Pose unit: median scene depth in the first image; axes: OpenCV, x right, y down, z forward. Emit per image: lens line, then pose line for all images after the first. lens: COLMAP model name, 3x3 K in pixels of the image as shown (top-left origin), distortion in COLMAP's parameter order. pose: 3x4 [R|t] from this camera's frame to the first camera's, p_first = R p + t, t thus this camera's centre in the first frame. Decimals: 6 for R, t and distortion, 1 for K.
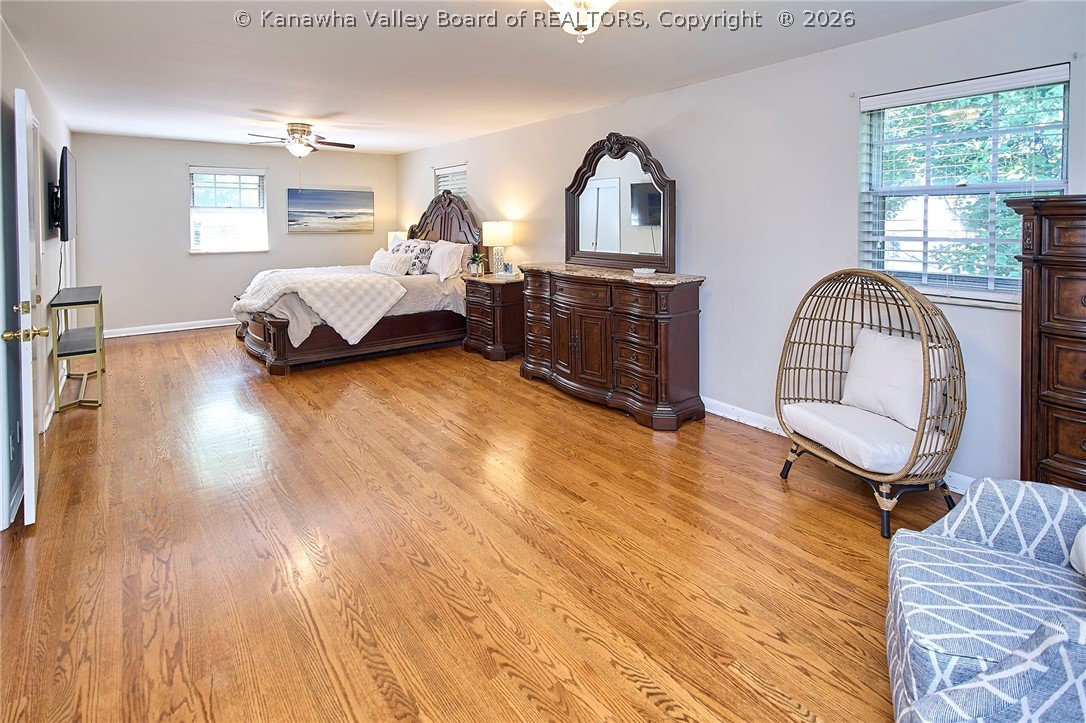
lens RADIAL K [[553.9, 0, 541.7], [0, 553.9, 238.8], [0, 0, 1]] dist [0.004658, 0.000181]
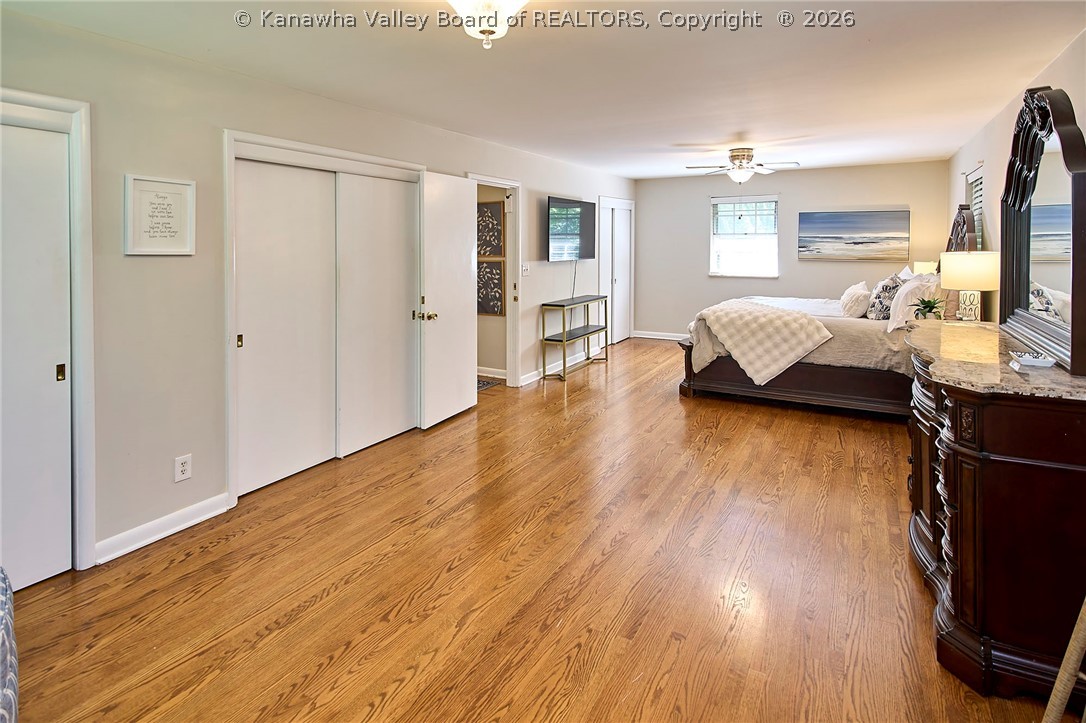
lens RADIAL K [[562.2, 0, 538.8], [0, 562.2, 270.7], [0, 0, 1]] dist [0.012697, -0.000131]
pose [[0.390418, 0.046660, -0.919455, 0.359097], [-0.029110, 0.998841, 0.038328, -0.022057], [0.920177, 0.011801, 0.391324, 0.300419]]
